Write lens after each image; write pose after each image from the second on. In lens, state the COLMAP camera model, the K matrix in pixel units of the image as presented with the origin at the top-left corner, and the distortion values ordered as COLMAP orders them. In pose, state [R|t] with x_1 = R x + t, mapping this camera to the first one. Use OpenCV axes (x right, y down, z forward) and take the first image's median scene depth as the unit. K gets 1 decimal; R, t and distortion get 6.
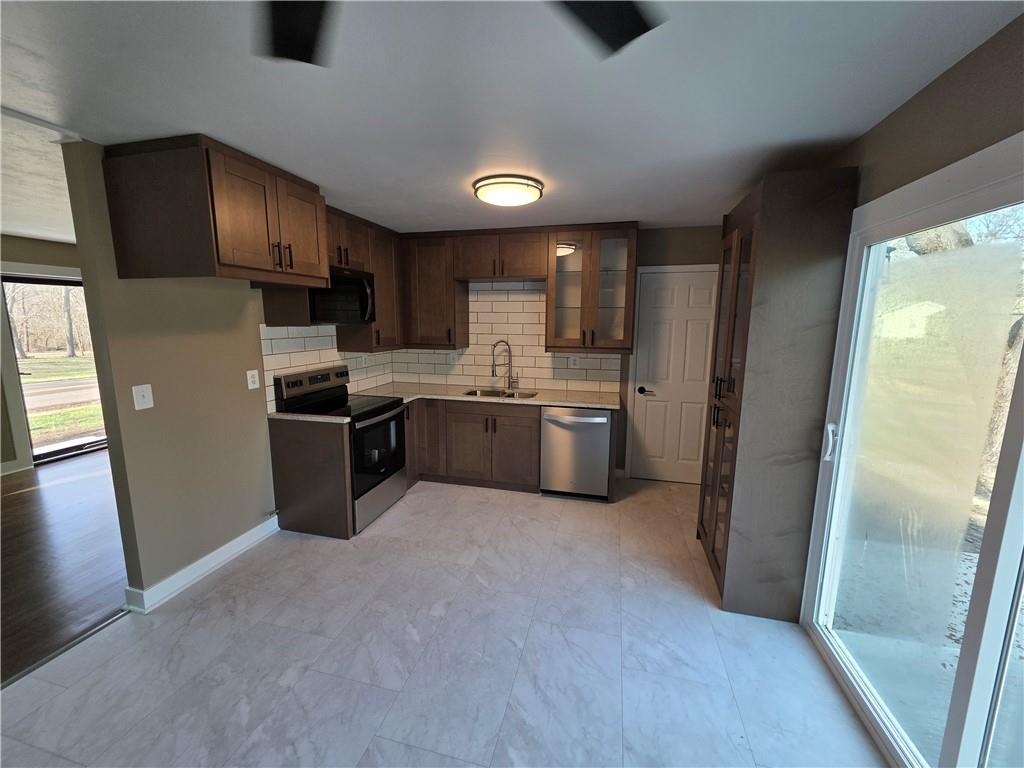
lens RADIAL K [[407.1, 0, 511.9], [0, 407.1, 380.4], [0, 0, 1]] dist [0.000424, -0.000019]
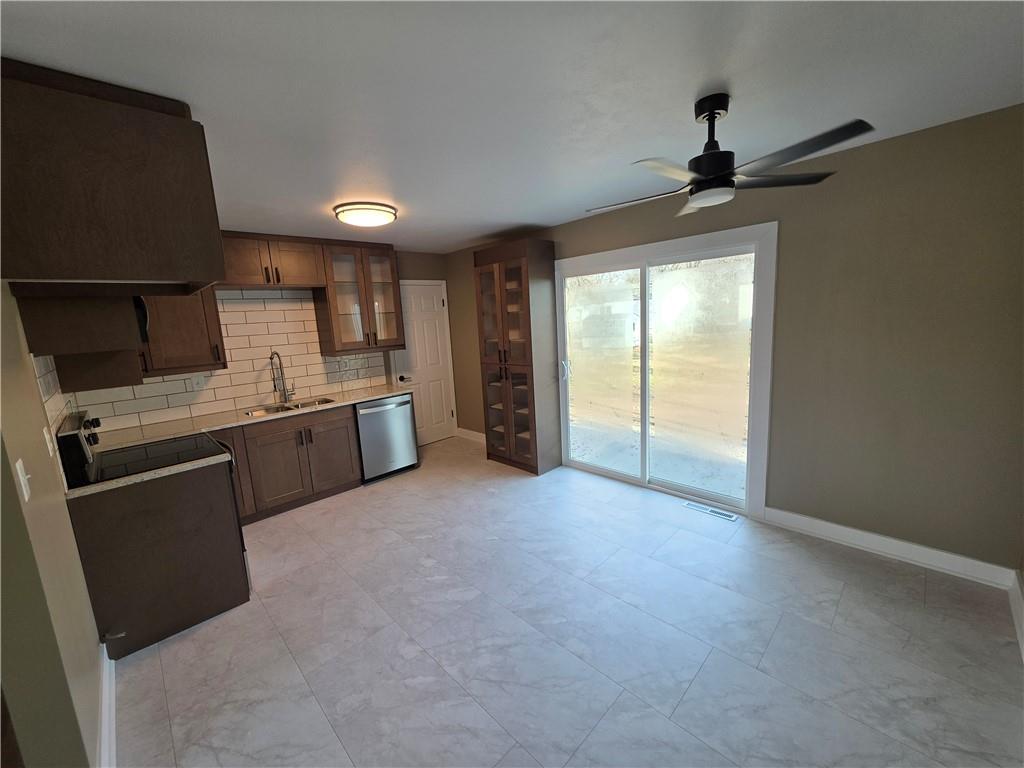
lens RADIAL K [[407.1, 0, 511.9], [0, 407.1, 380.4], [0, 0, 1]] dist [0.000424, -0.000019]
pose [[0.521689, -0.170242, 0.835978, -0.597370], [0.187294, 0.978837, 0.082454, -0.010672], [-0.832323, 0.113559, 0.542533, 0.048466]]
